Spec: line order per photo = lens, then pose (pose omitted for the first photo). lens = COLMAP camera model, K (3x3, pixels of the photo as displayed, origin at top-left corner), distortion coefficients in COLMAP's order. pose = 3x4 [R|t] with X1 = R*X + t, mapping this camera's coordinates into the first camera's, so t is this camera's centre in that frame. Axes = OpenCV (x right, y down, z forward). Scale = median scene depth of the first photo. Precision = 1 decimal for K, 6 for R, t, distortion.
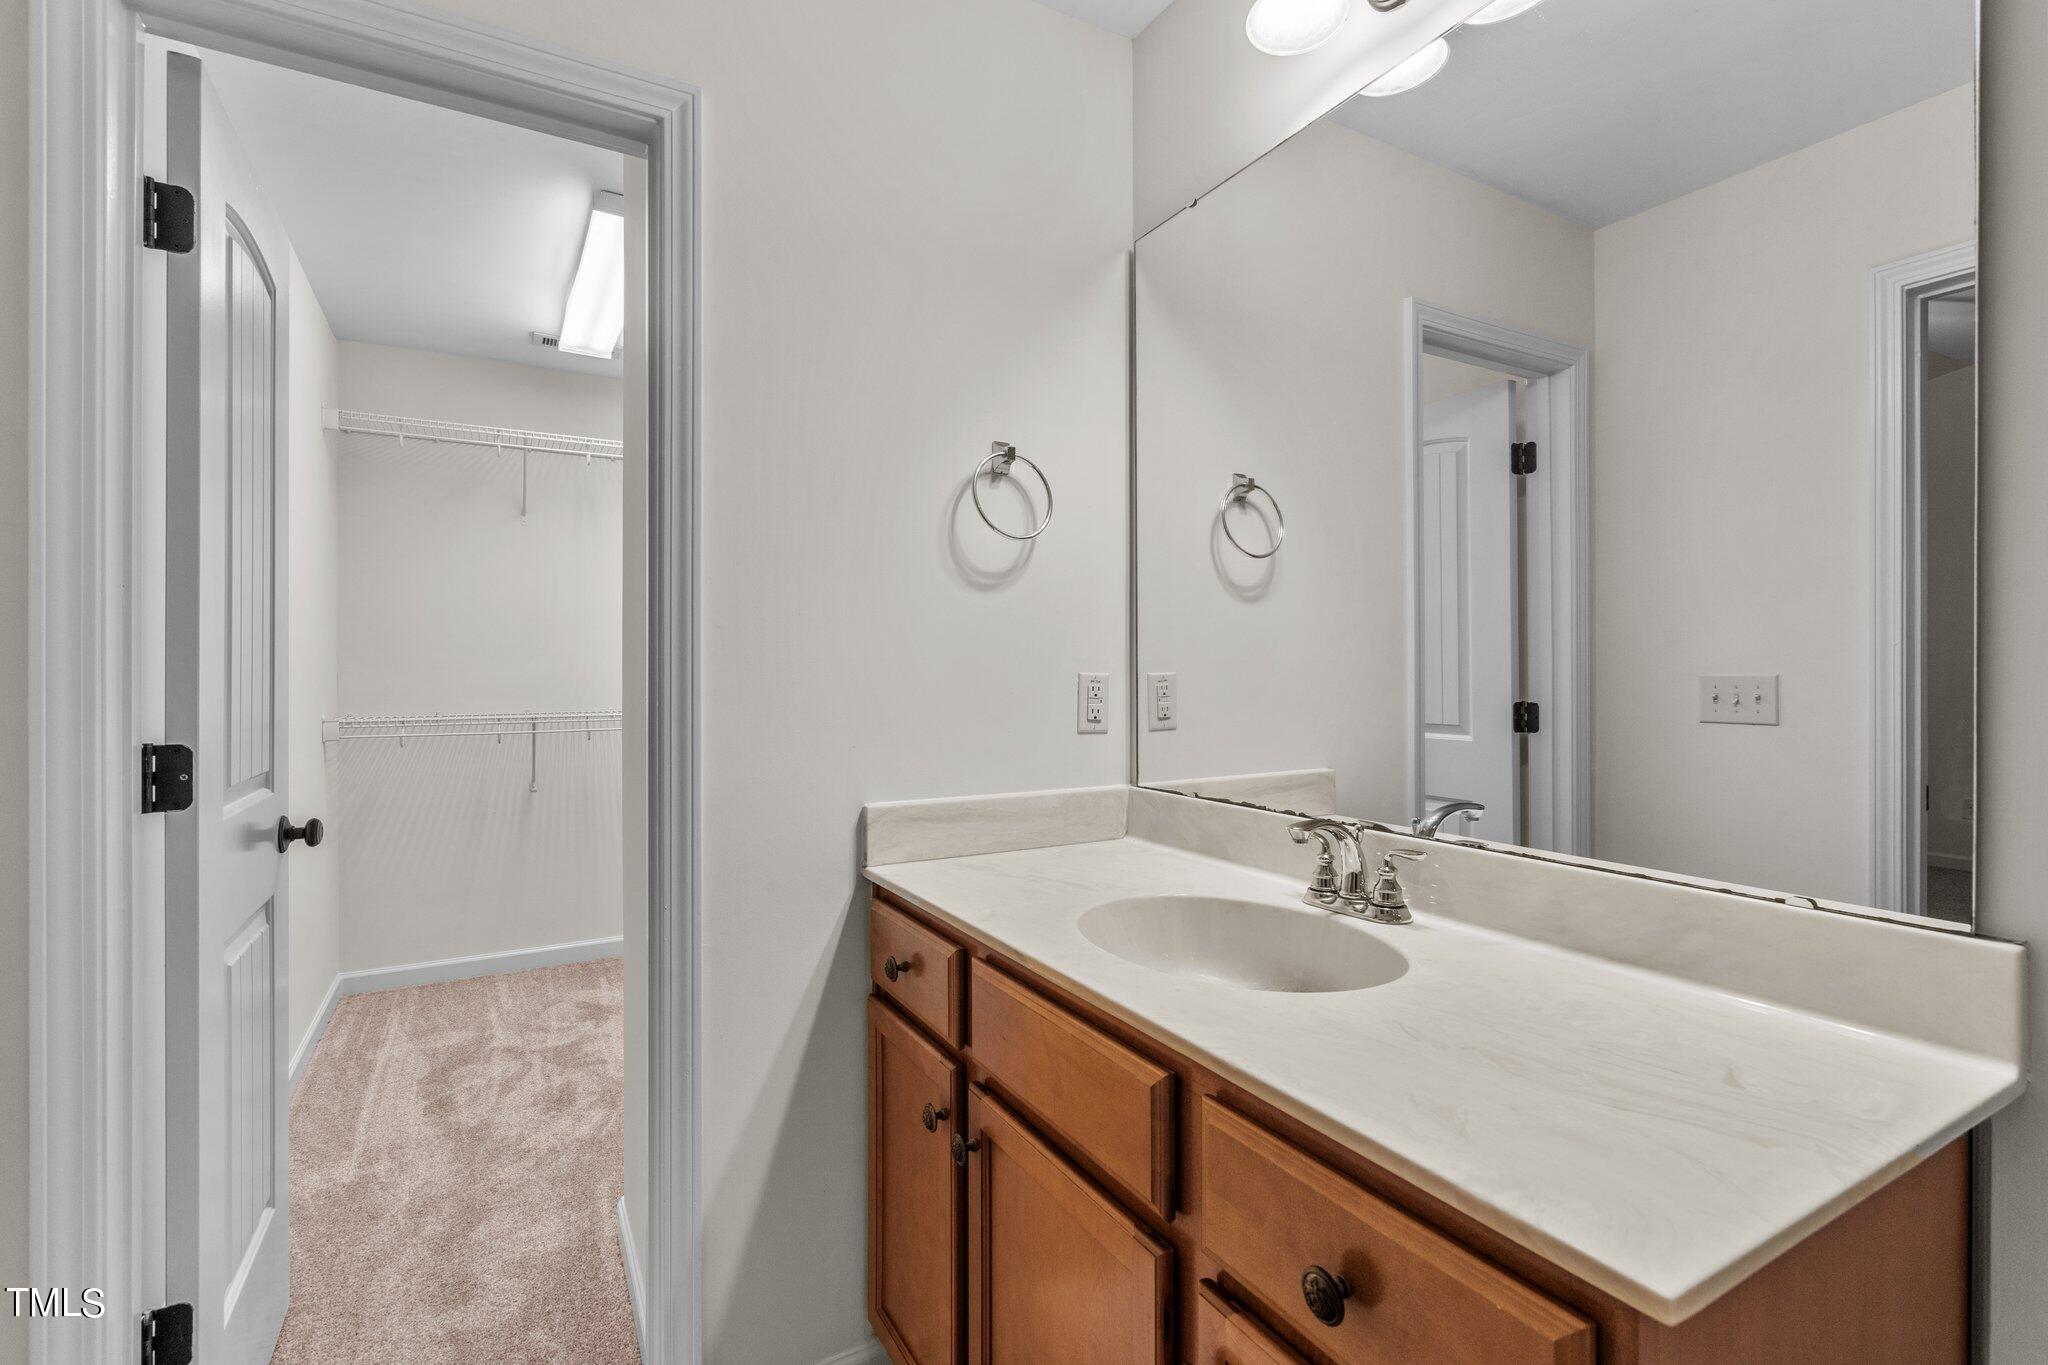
lens RADIAL K [[934.1, 0, 1034.4], [0, 934.1, 666.3], [0, 0, 1]] dist [-0.005013, -0.000074]
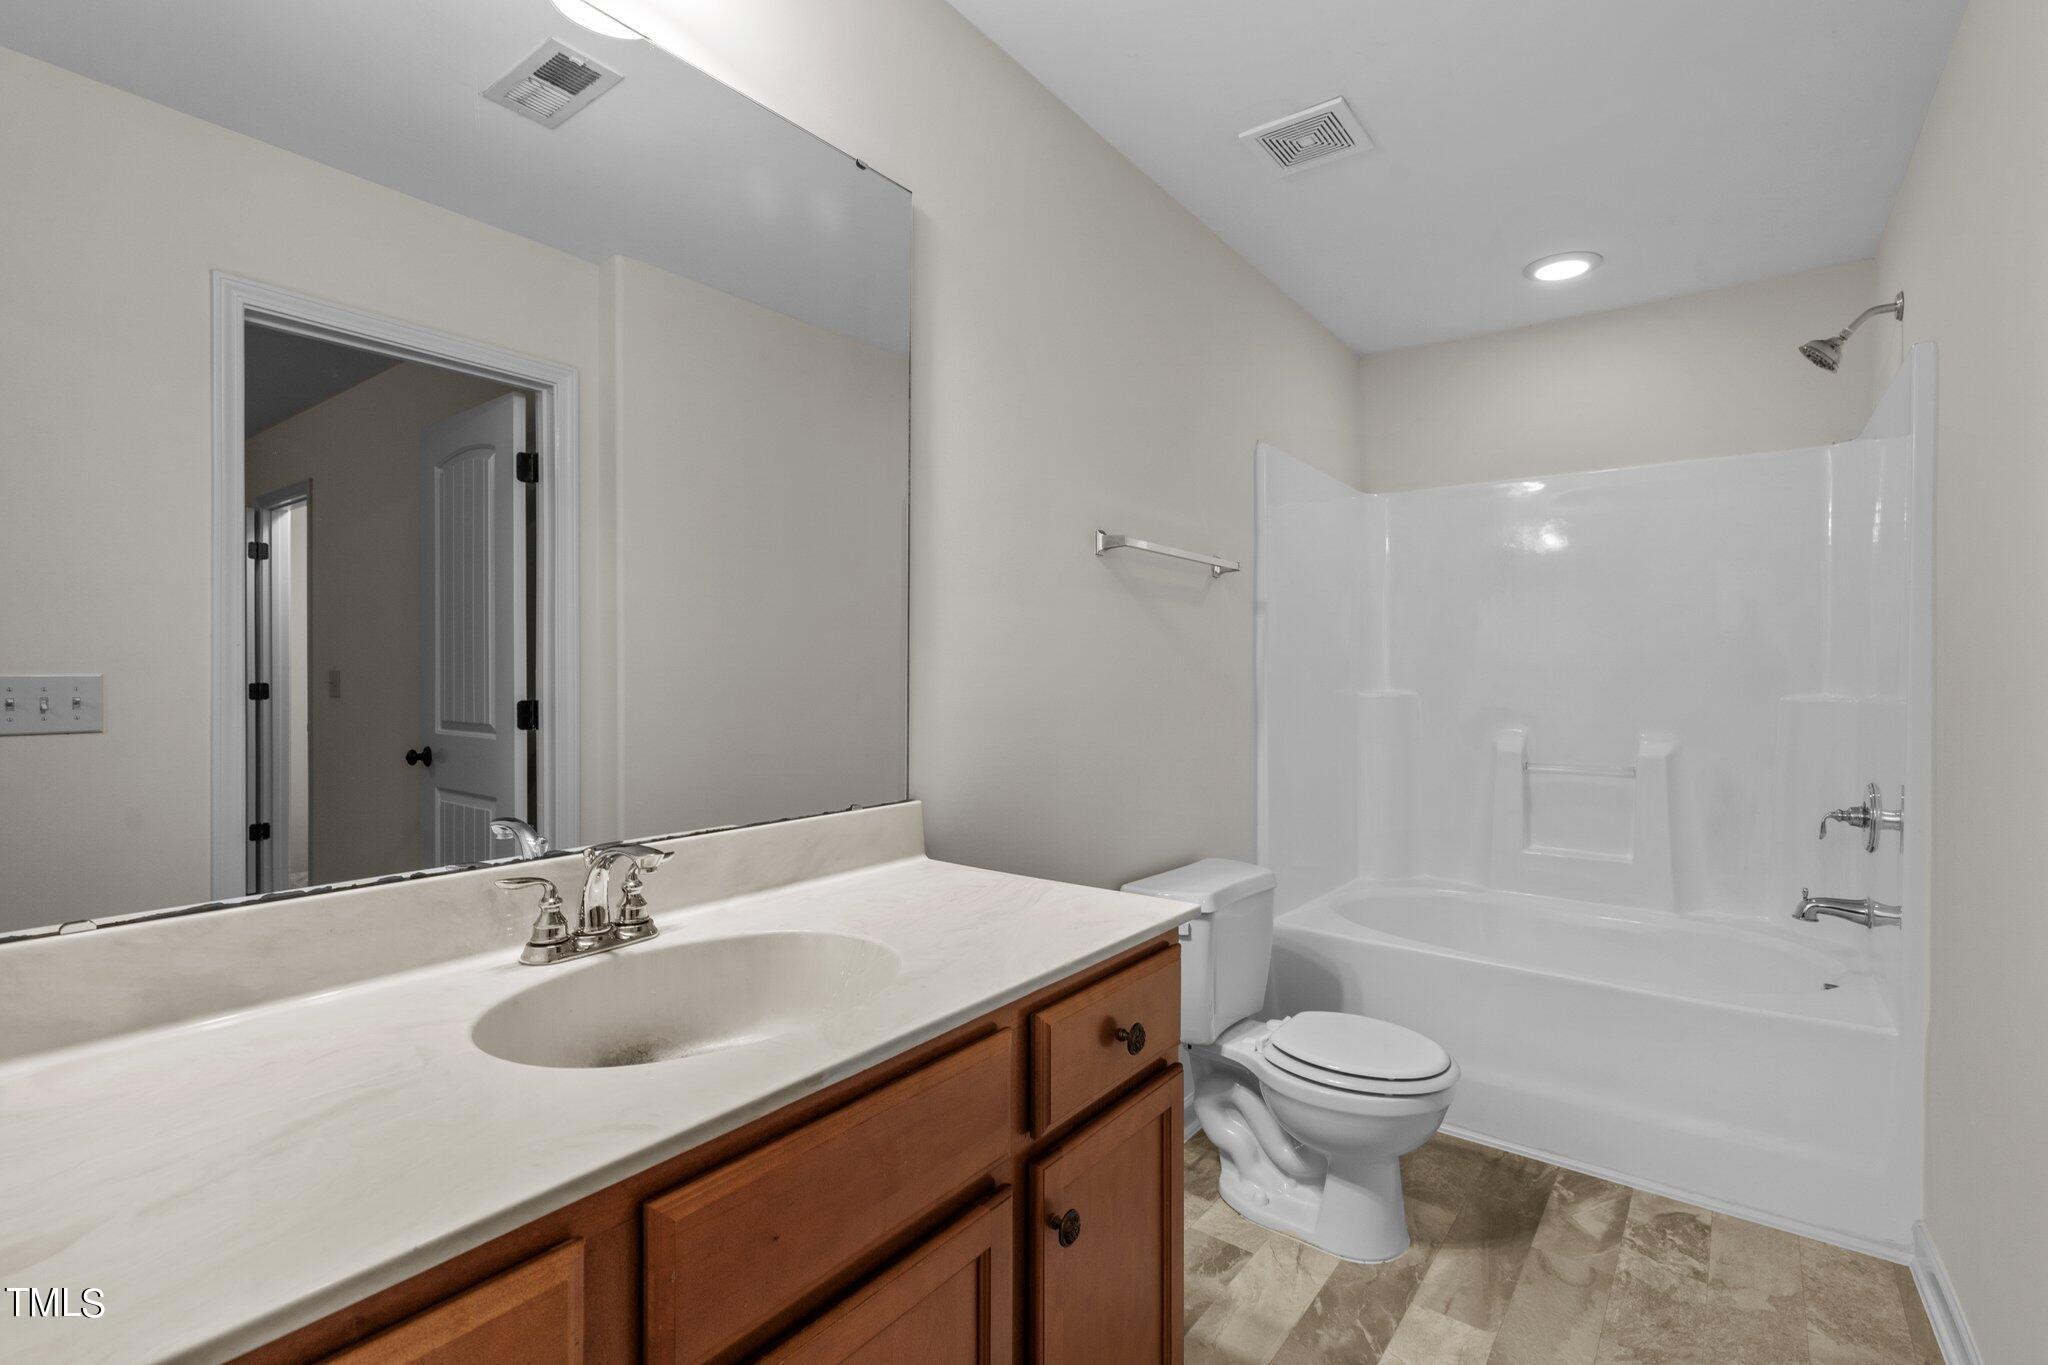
lens RADIAL K [[934.1, 0, 1034.4], [0, 934.1, 666.3], [0, 0, 1]] dist [-0.005013, -0.000074]
pose [[-0.402001, 0.011133, 0.915572, -0.663986], [-0.013592, 0.999743, -0.018124, 0.009333], [-0.915538, -0.019730, -0.401746, 1.040249]]
